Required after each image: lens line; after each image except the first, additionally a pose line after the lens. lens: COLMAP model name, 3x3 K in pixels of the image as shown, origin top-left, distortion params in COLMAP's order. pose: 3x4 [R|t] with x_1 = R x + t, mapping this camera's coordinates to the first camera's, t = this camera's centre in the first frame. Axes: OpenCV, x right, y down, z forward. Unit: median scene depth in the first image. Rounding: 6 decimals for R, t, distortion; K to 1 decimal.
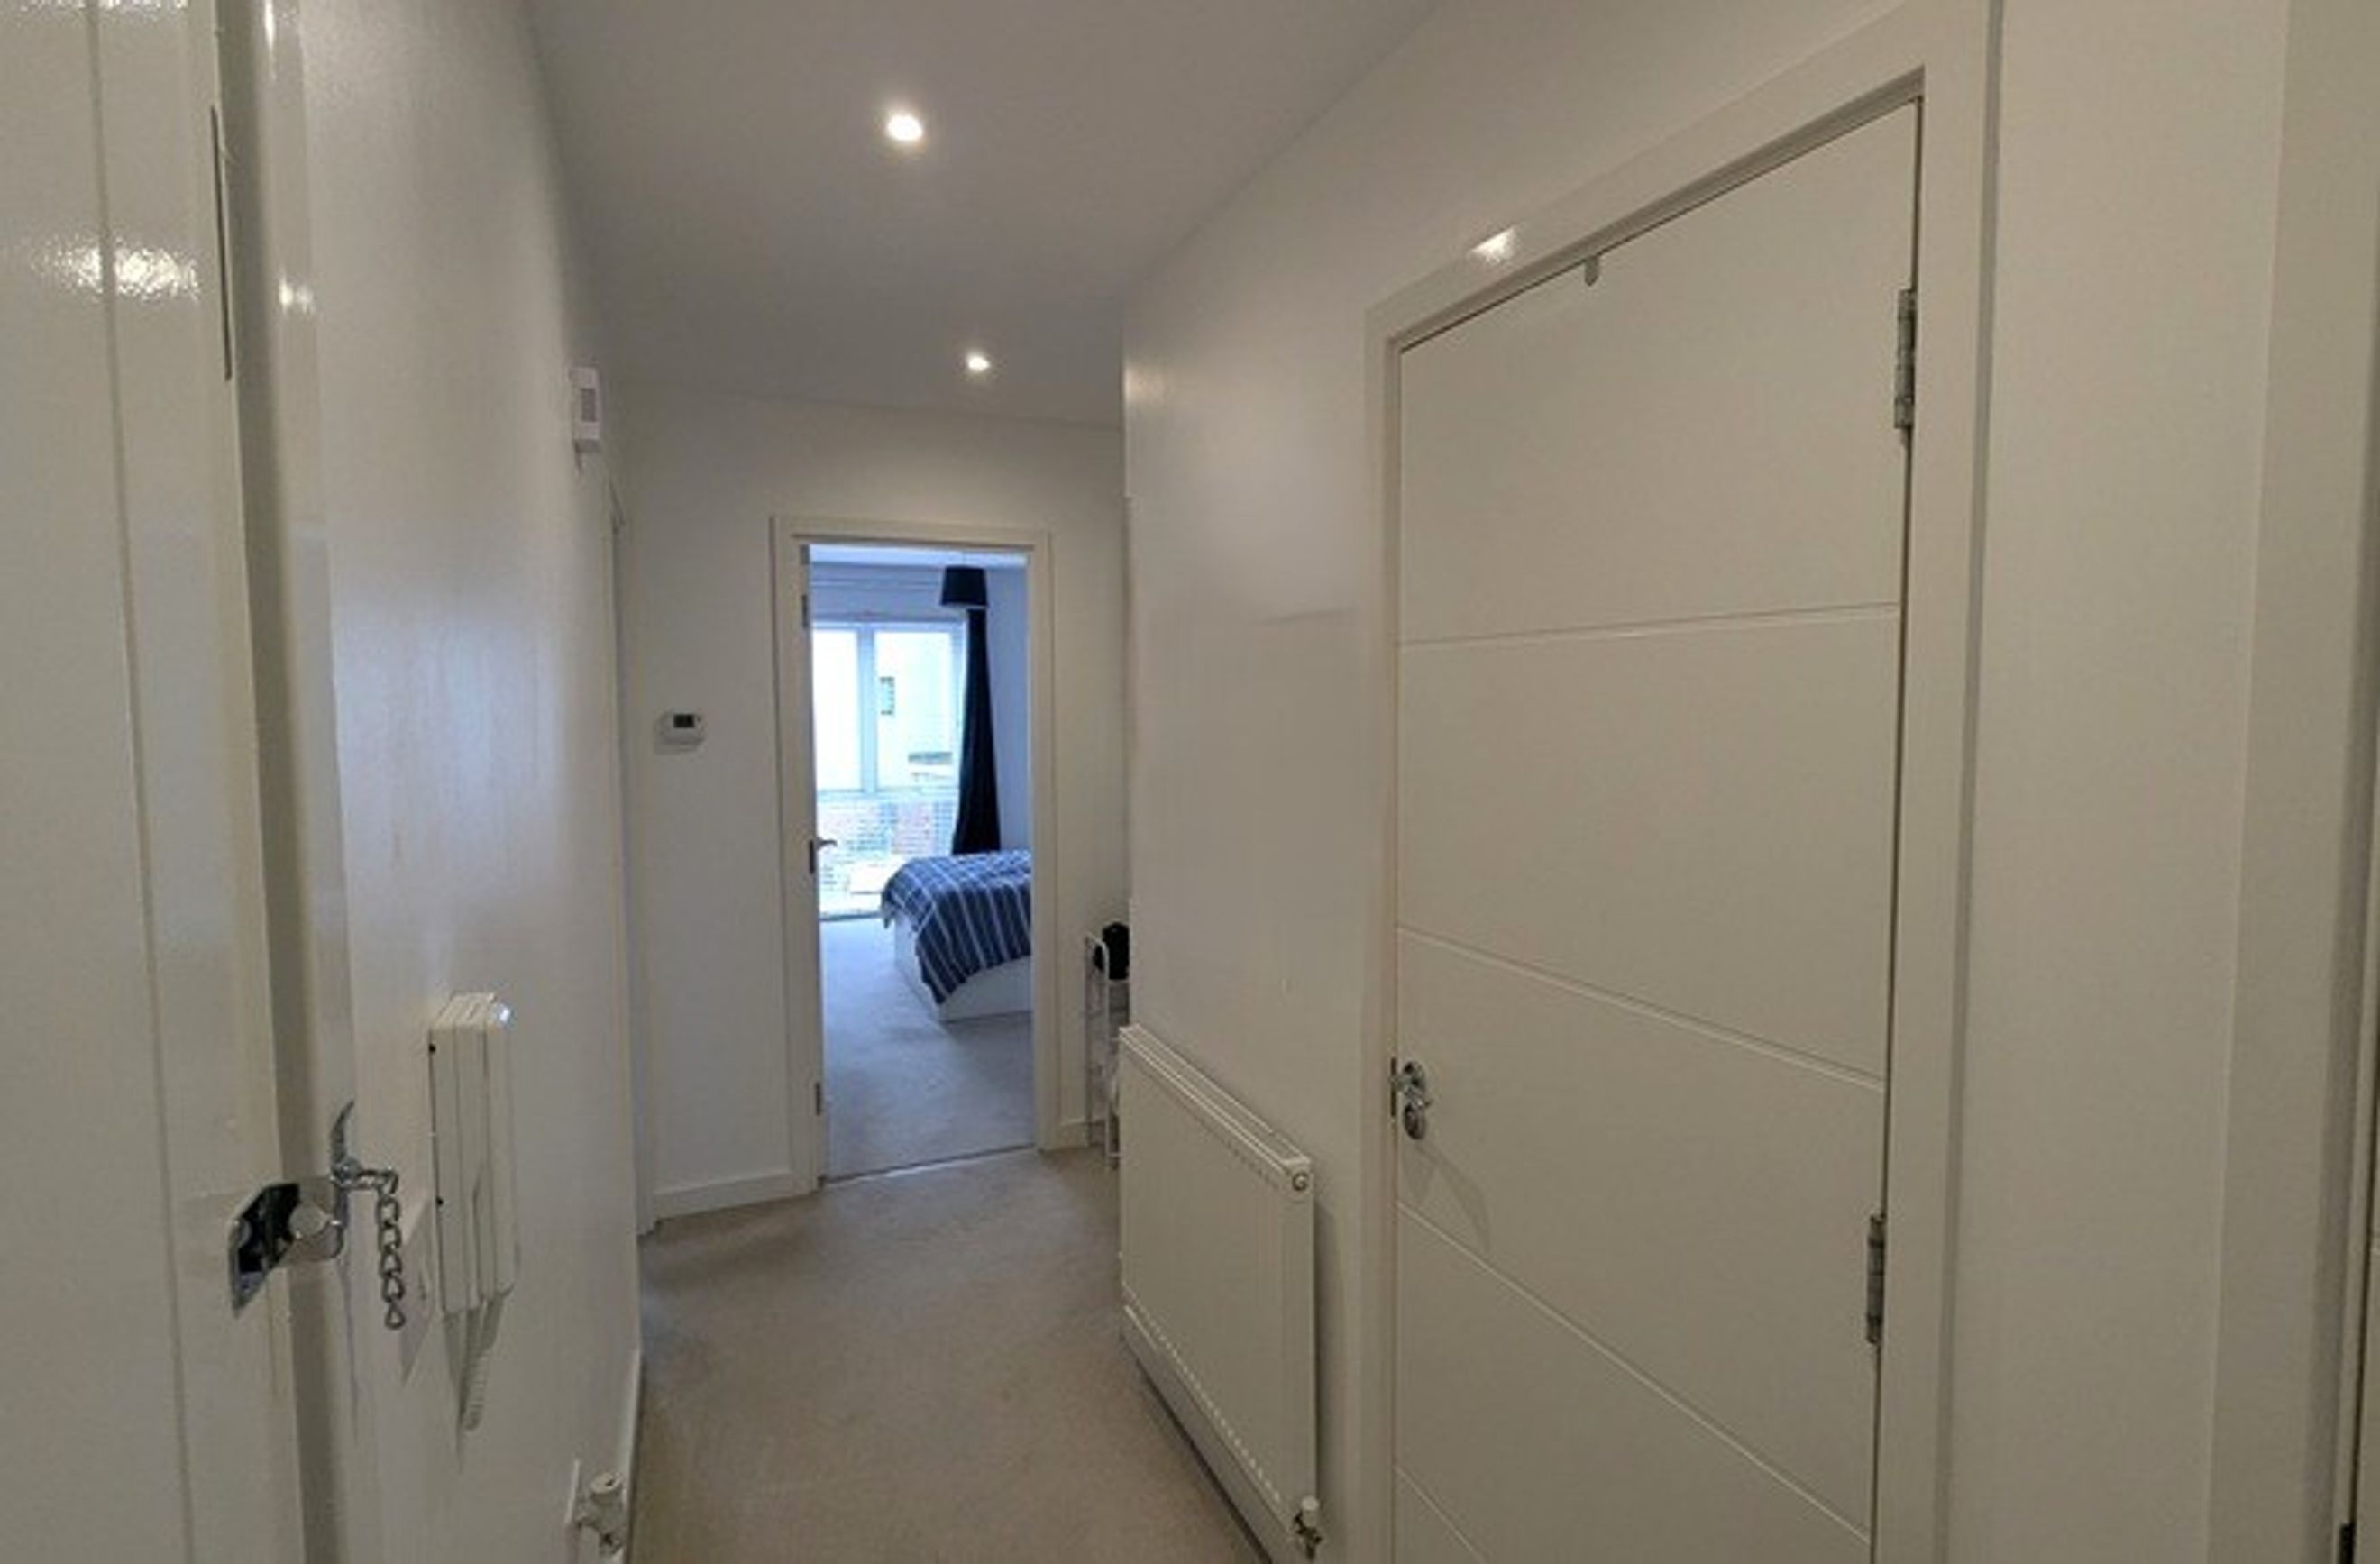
lens RADIAL K [[1143.1, 0, 1190.0], [0, 1143.1, 782.0], [0, 0, 1]] dist [0.026772, 0.000389]
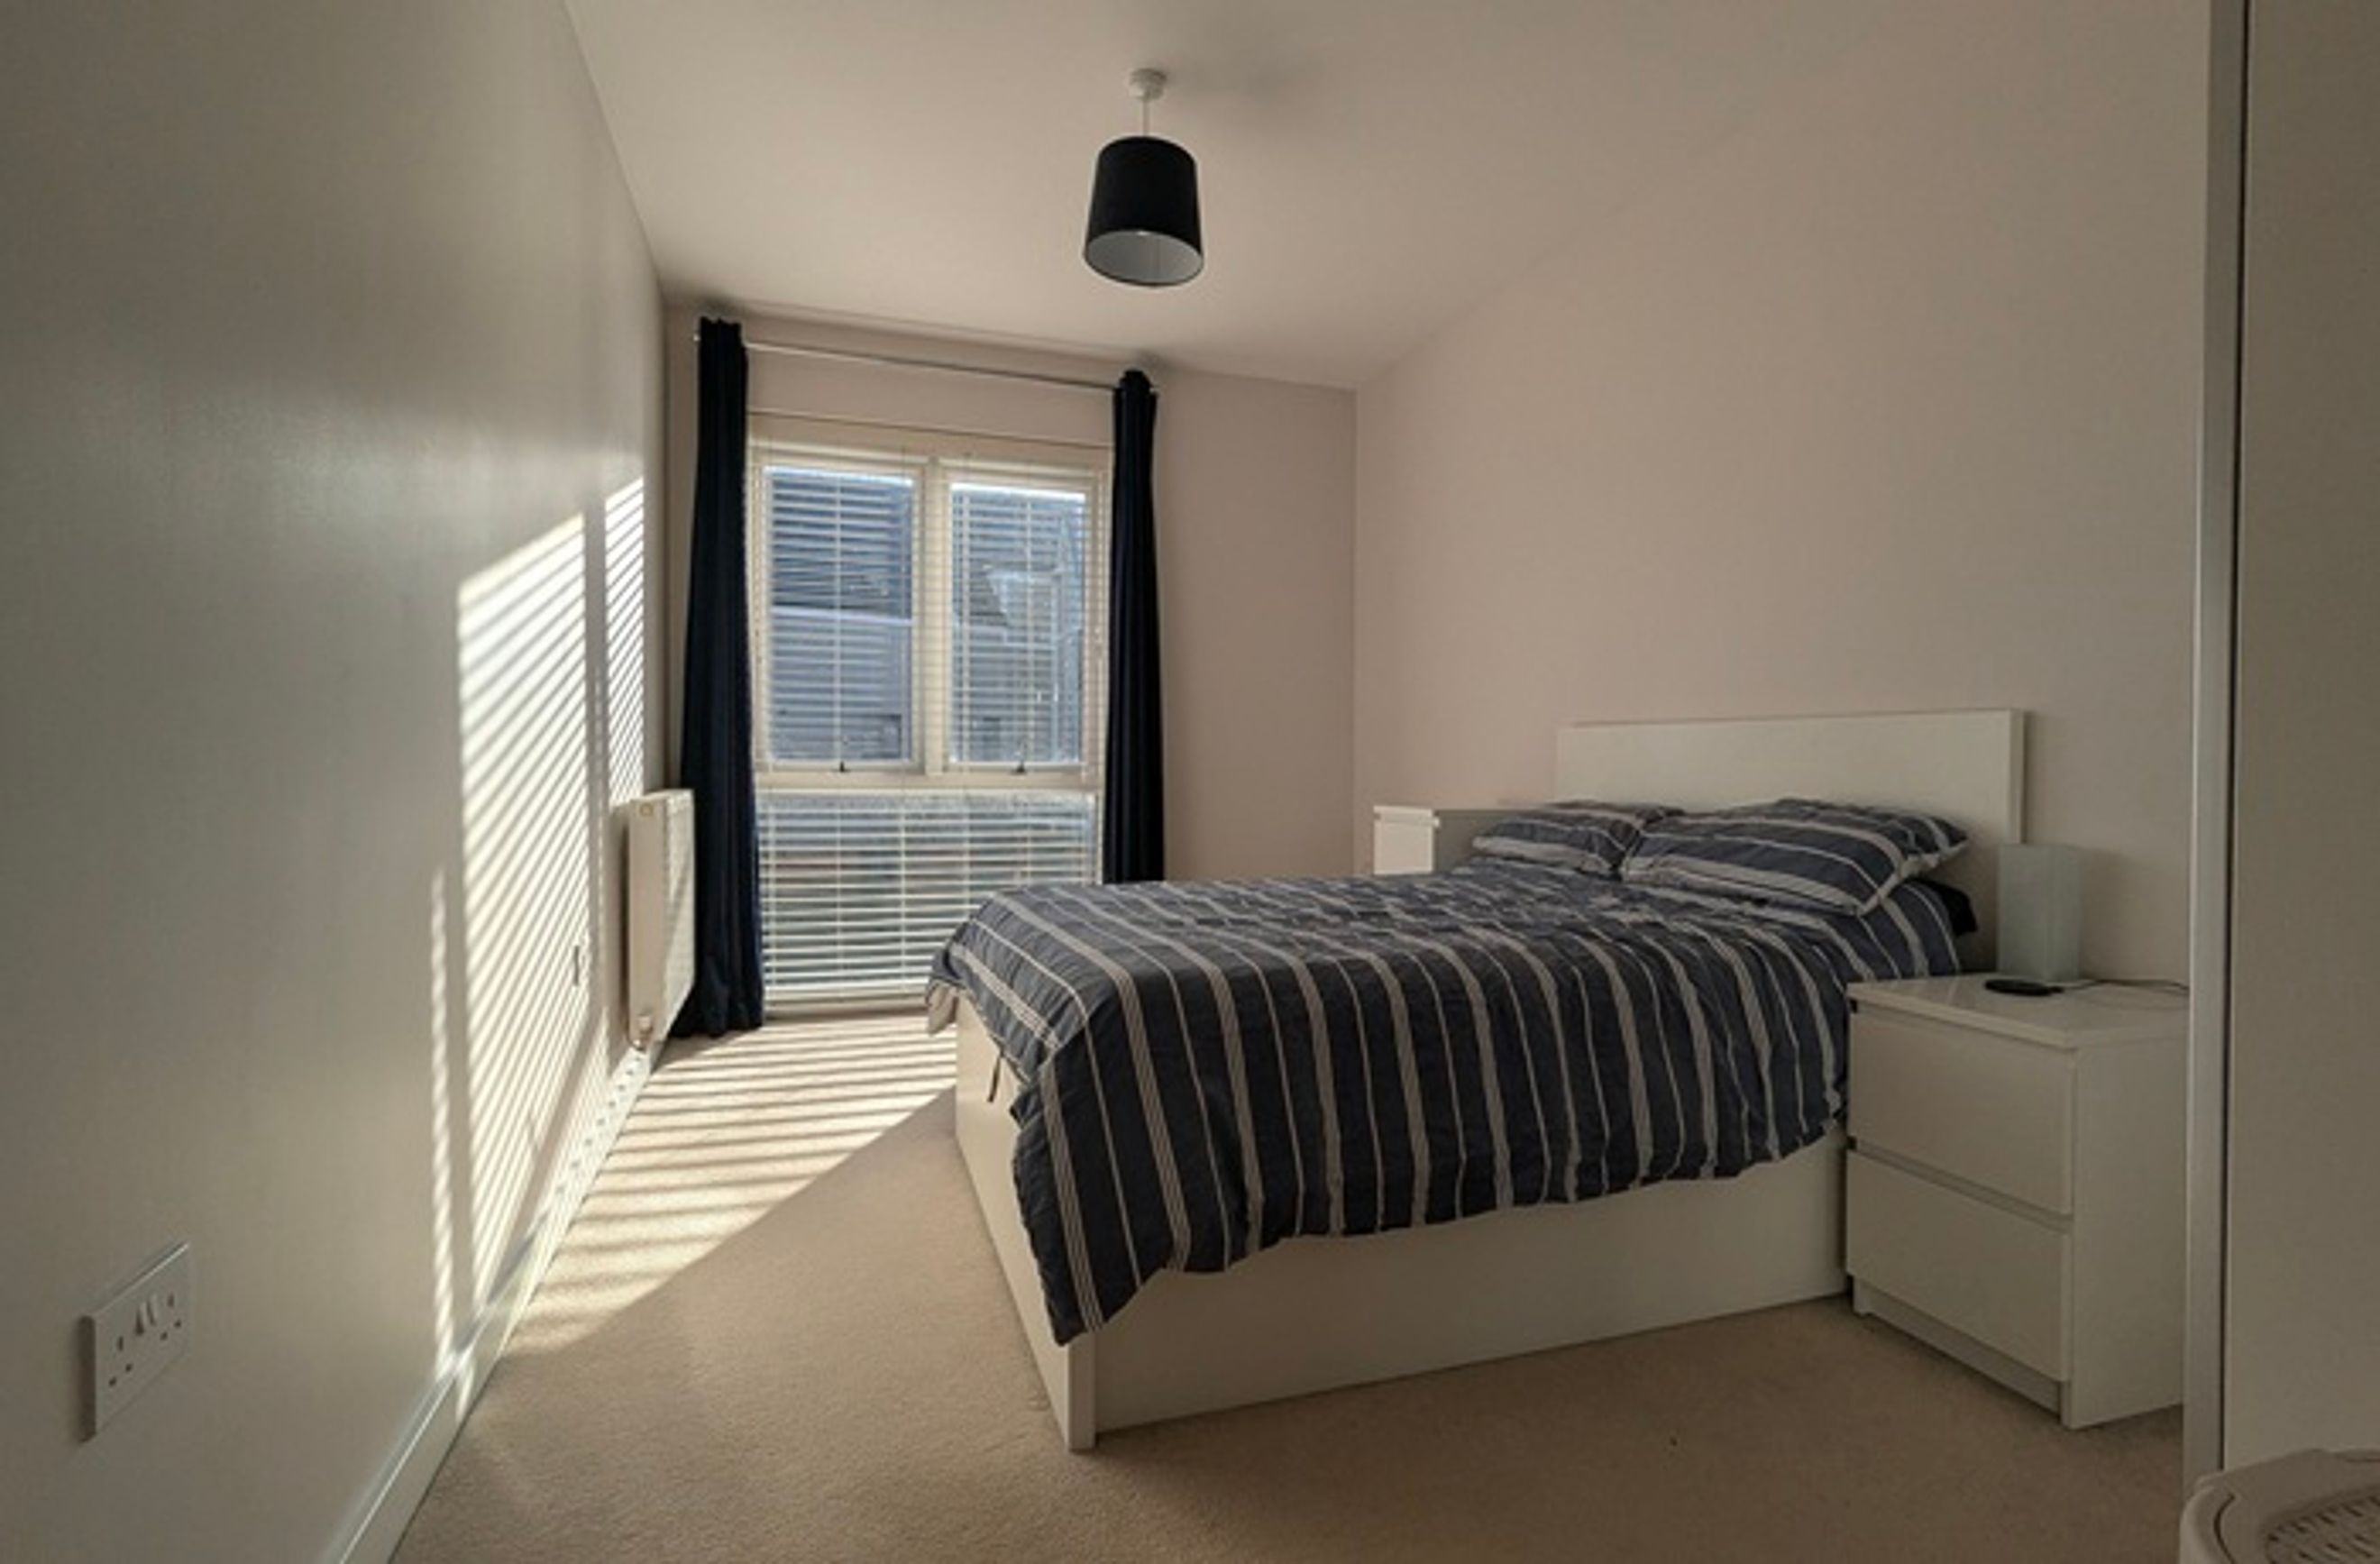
lens RADIAL K [[1143.1, 0, 1190.0], [0, 1143.1, 782.0], [0, 0, 1]] dist [0.026772, 0.000389]
pose [[0.992955, 0.008979, -0.118149, -0.138758], [-0.013260, 0.999282, -0.035492, 0.050651], [0.117746, 0.036808, 0.992361, 0.652559]]
